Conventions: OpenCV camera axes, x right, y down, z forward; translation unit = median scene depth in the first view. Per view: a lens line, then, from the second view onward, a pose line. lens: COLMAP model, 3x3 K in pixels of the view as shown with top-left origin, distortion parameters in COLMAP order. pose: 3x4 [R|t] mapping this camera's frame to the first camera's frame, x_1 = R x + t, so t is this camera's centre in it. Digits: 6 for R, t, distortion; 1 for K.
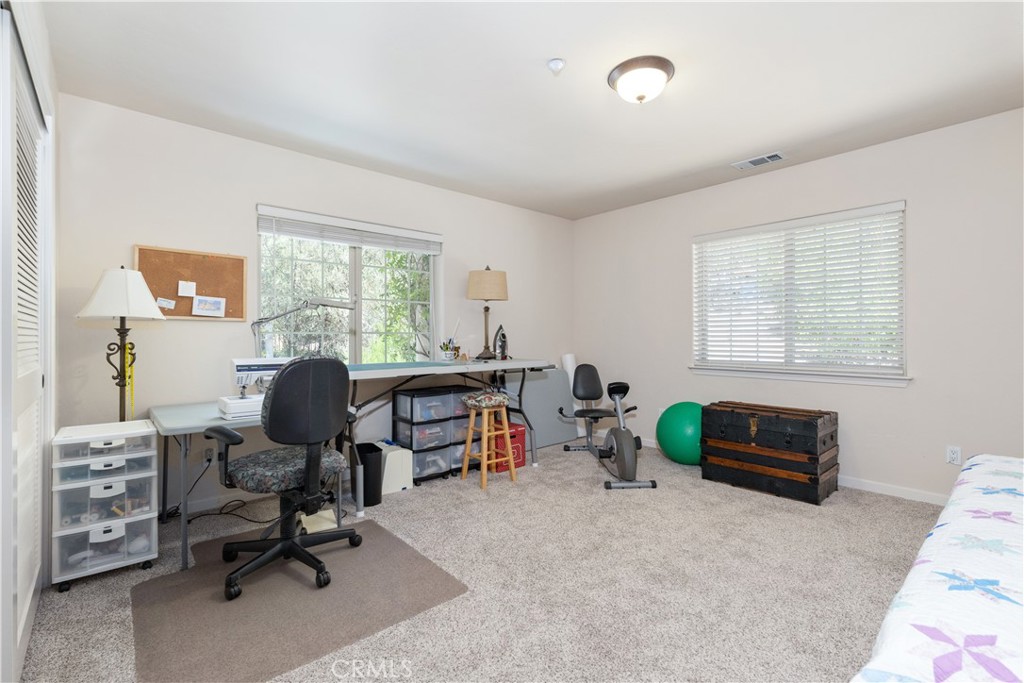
lens RADIAL K [[455.2, 0, 508.1], [0, 455.2, 336.3], [0, 0, 1]] dist [-0.004154, -0.001129]
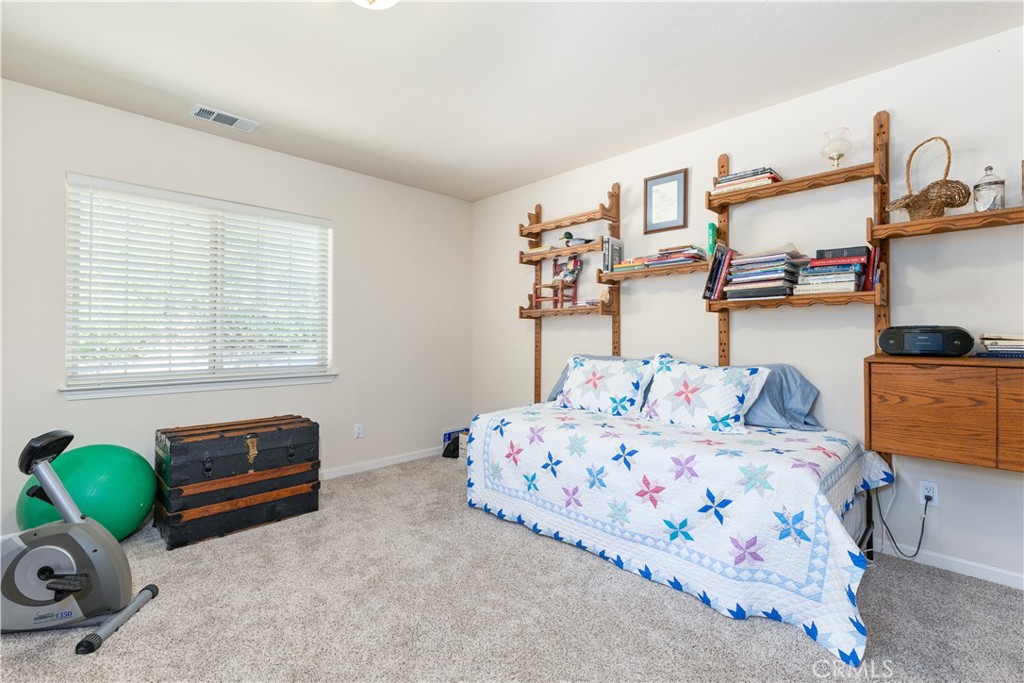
lens RADIAL K [[455.2, 0, 508.2], [0, 455.2, 341.2], [0, 0, 1]] dist [-0.004154, -0.001129]
pose [[-0.053831, -0.006034, 0.998532, -0.287912], [0.002984, 0.999976, 0.006203, 0.003521], [-0.998546, 0.003314, -0.053811, 0.589266]]
